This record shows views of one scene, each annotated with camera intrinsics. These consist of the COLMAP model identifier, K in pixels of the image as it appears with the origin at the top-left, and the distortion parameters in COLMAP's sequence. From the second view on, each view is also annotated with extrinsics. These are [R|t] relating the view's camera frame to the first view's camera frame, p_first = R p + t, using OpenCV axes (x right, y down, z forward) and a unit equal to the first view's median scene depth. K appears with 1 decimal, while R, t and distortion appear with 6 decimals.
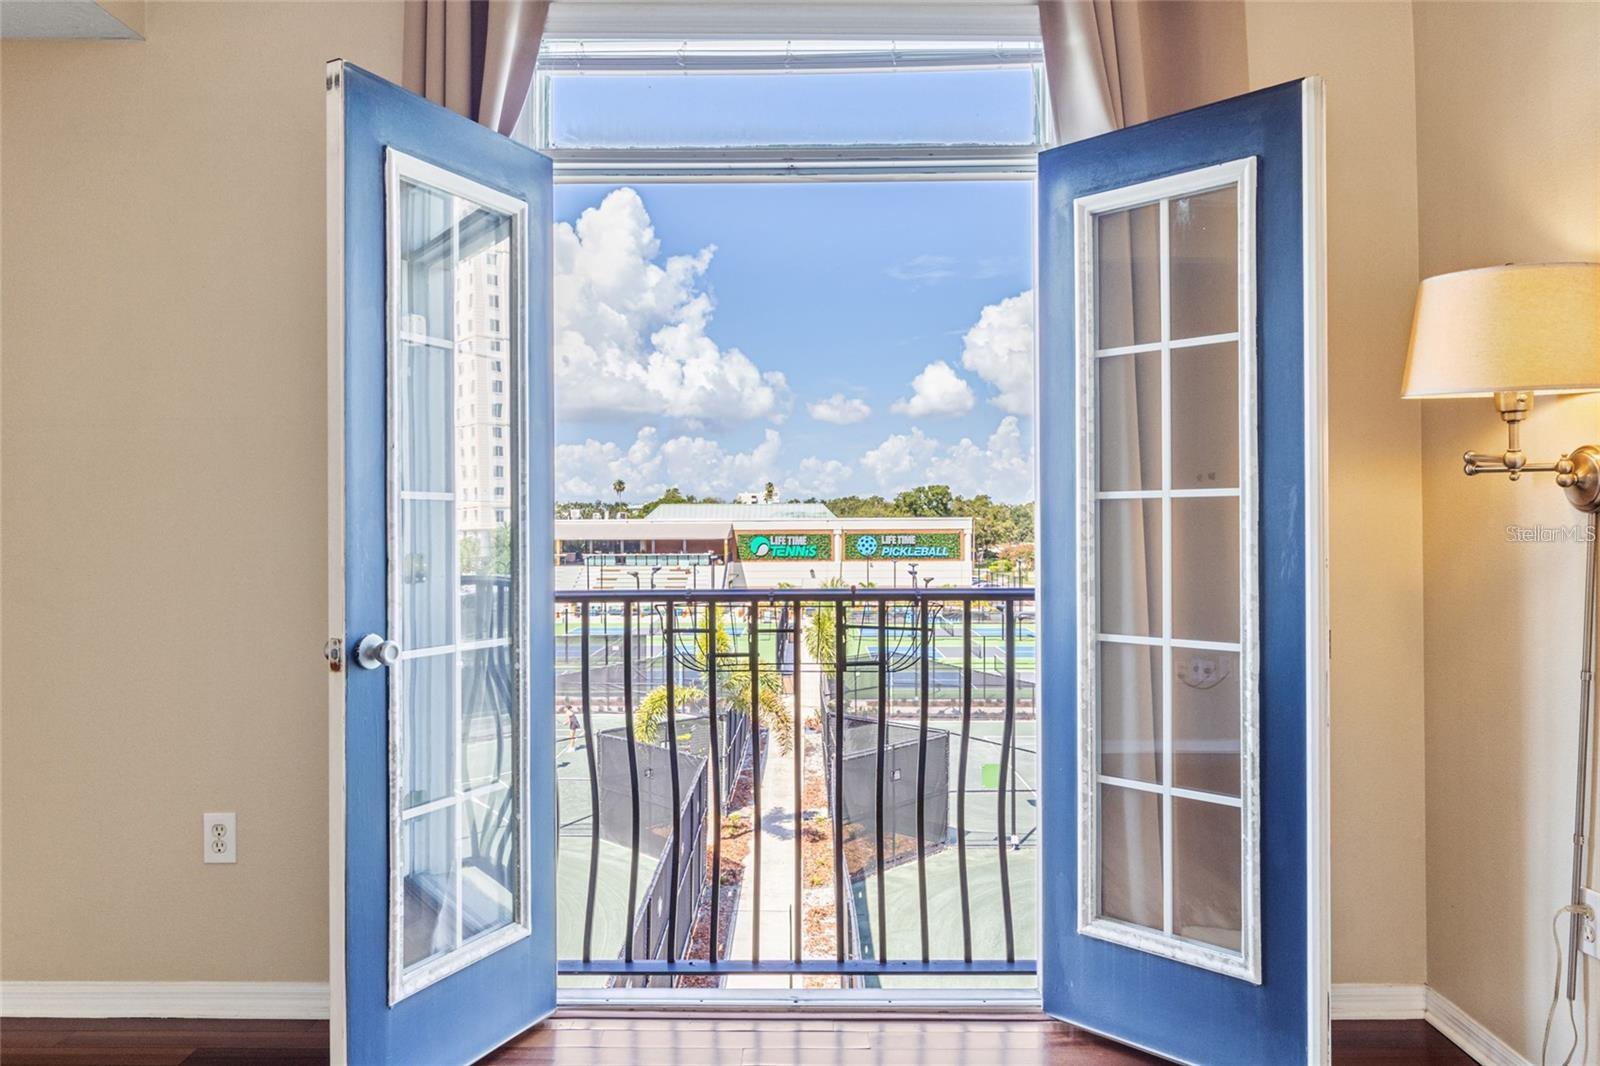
lens RADIAL K [[1053.5, 0, 795.0], [0, 1053.5, 527.7], [0, 0, 1]] dist [0.006738, 0.002664]
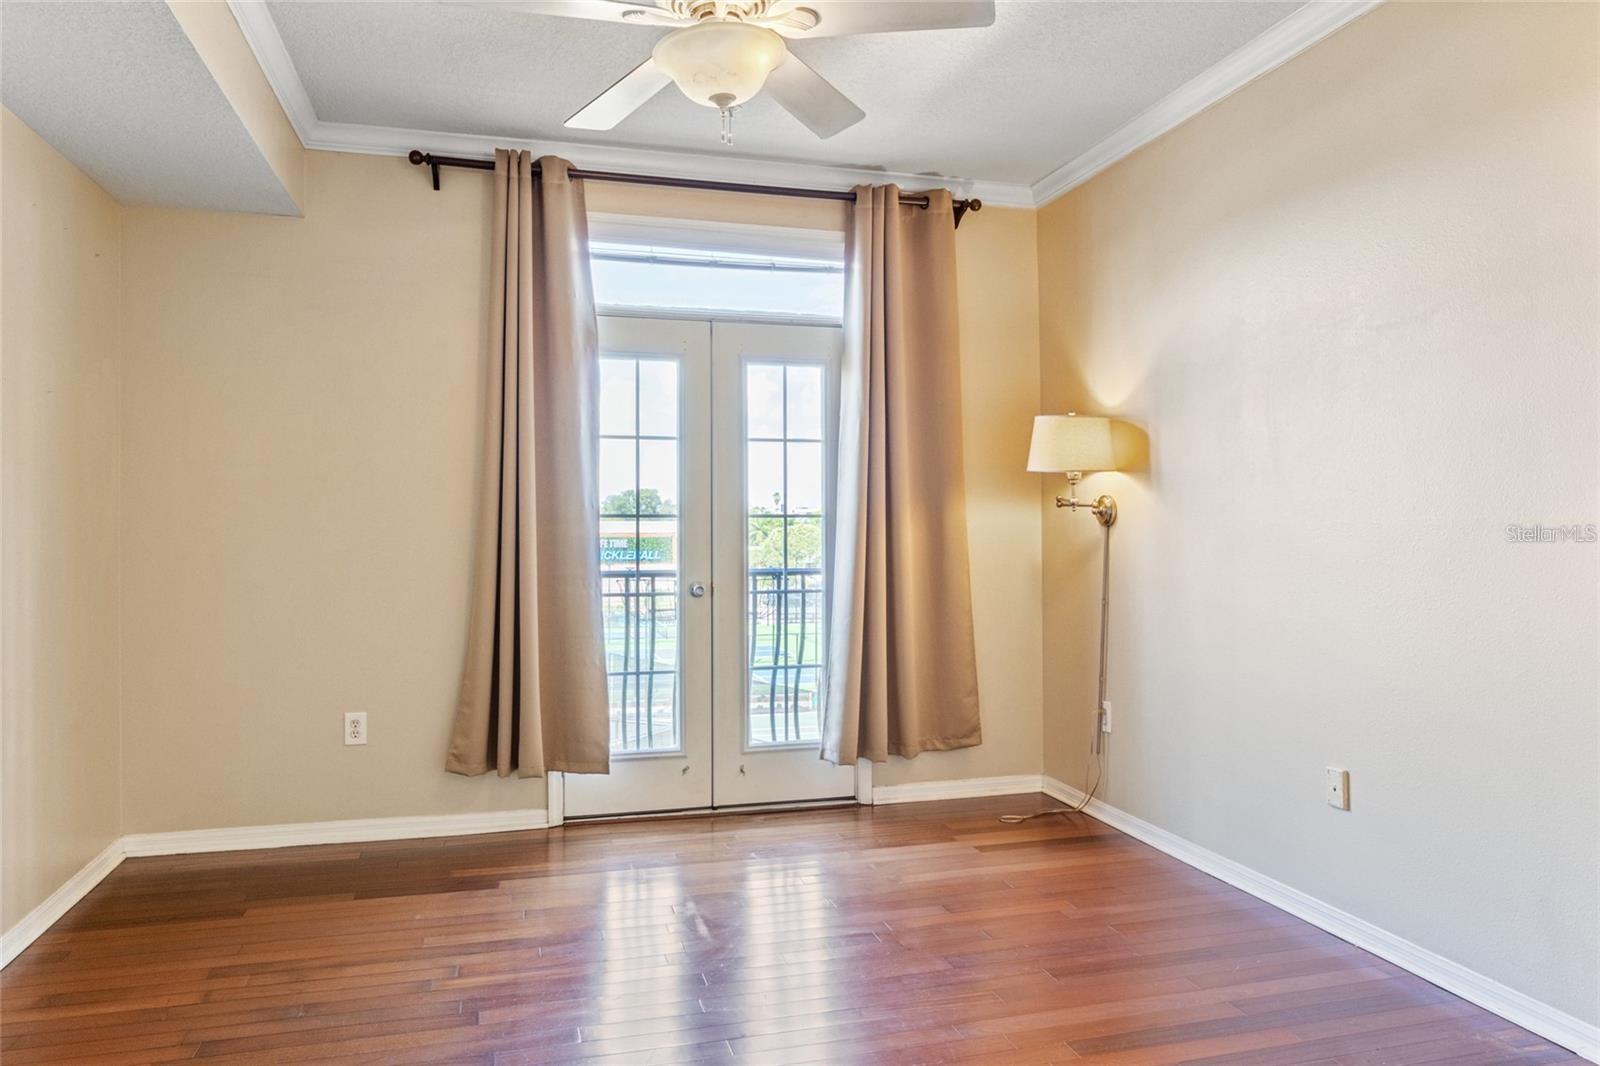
lens RADIAL K [[1053.5, 0, 801.6], [0, 1053.5, 533.1], [0, 0, 1]] dist [0.006738, 0.002664]
pose [[0.961492, 0.001789, 0.274825, -0.423300], [-0.002240, 0.999997, 0.001328, -0.001523], [-0.274822, -0.001893, 0.961493, -0.870774]]
